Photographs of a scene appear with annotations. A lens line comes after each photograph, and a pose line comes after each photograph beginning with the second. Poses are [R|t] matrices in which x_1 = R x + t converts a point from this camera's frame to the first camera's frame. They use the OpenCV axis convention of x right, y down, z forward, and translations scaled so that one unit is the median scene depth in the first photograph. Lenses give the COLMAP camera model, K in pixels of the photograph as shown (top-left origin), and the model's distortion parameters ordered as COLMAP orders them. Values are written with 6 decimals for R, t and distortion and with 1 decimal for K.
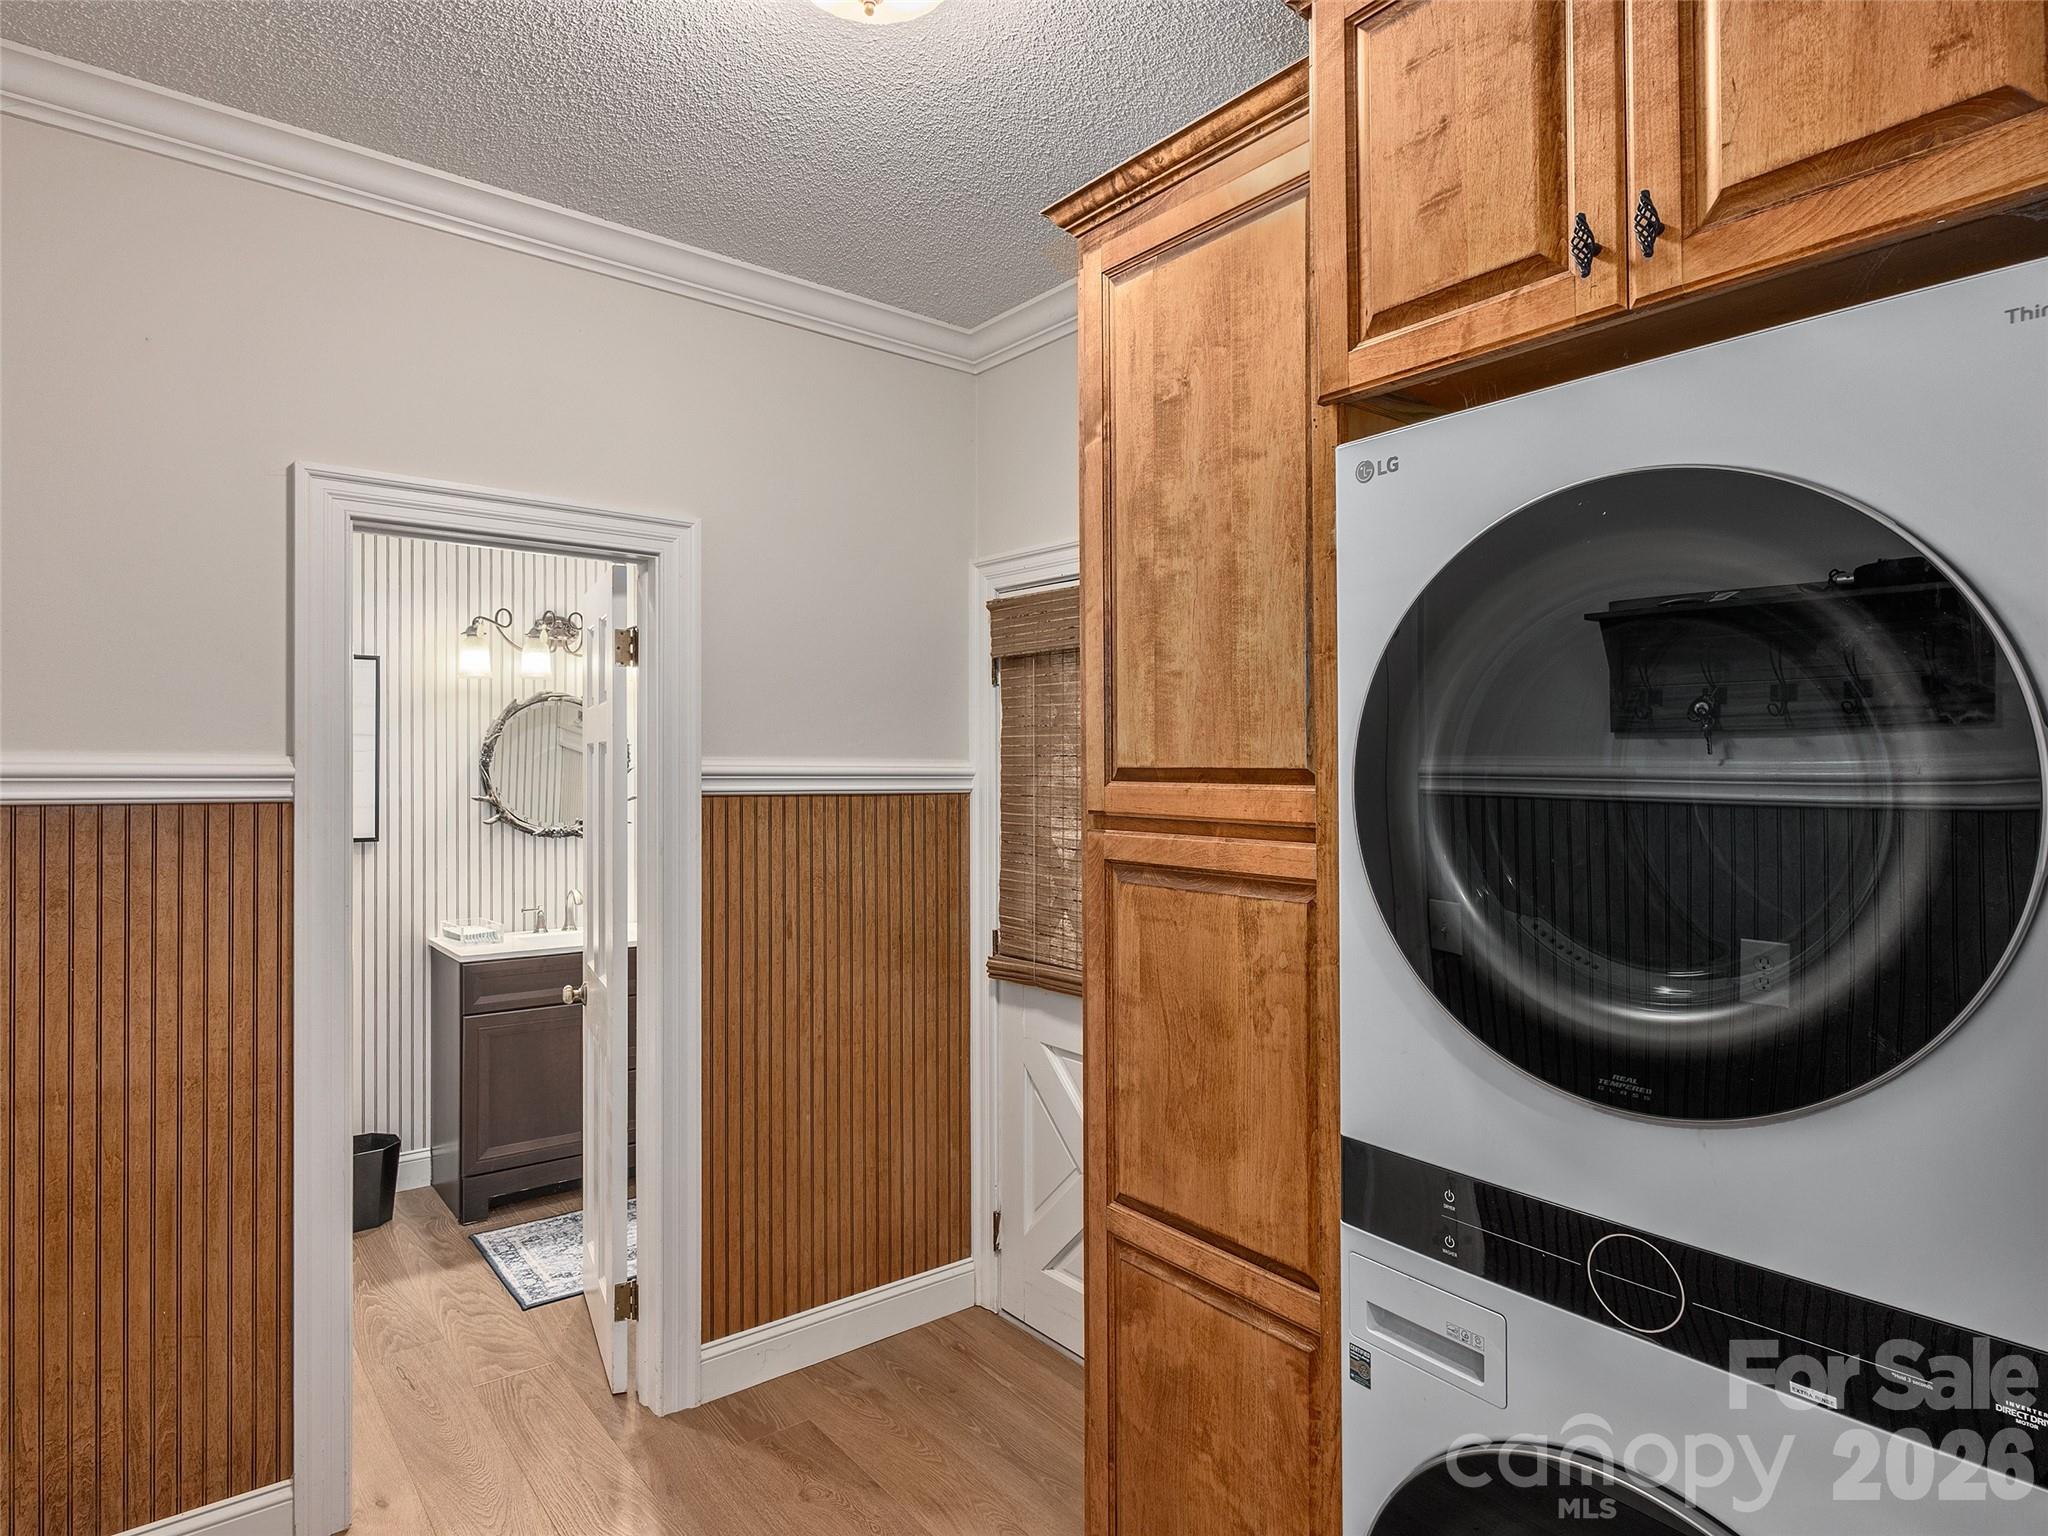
lens RADIAL K [[1147.6, 0, 1024.0], [0, 1147.6, 768.0], [0, 0, 1]] dist [0.000975, -0.000471]
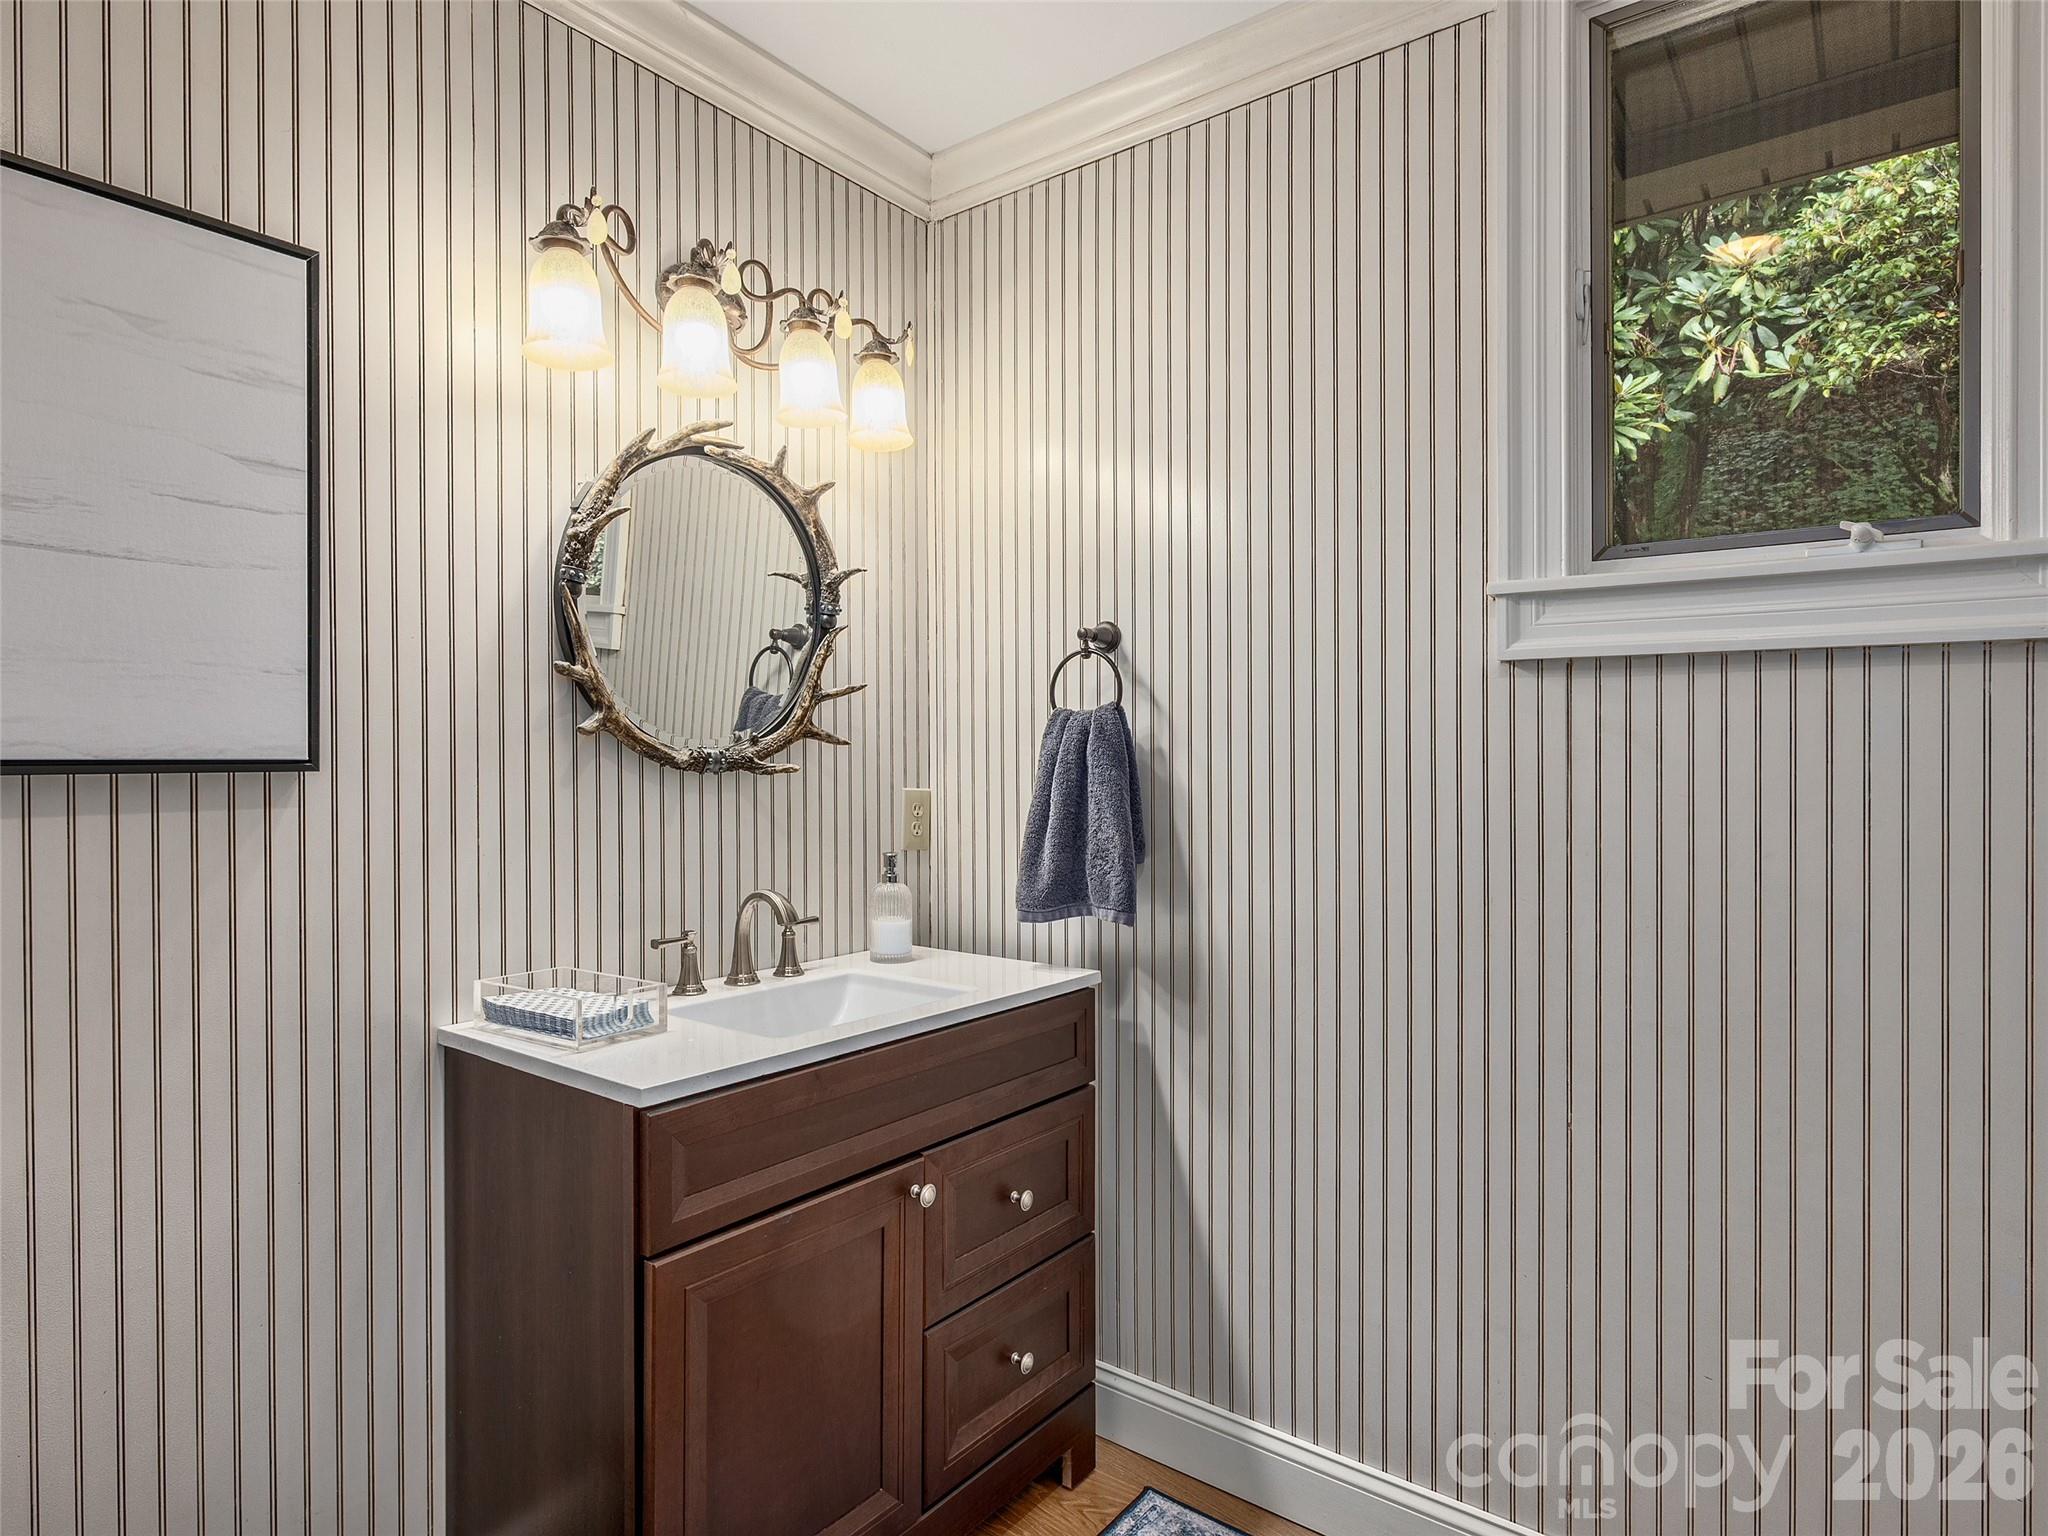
lens RADIAL K [[1156.1, 0, 1024.0], [0, 1156.1, 768.0], [0, 0, 1]] dist [0.030807, -0.000589]
pose [[0.971872, -0.000530, 0.235510, -0.413687], [-0.003380, 0.999863, 0.016201, 0.053703], [-0.235487, -0.016542, 0.971737, 0.565890]]
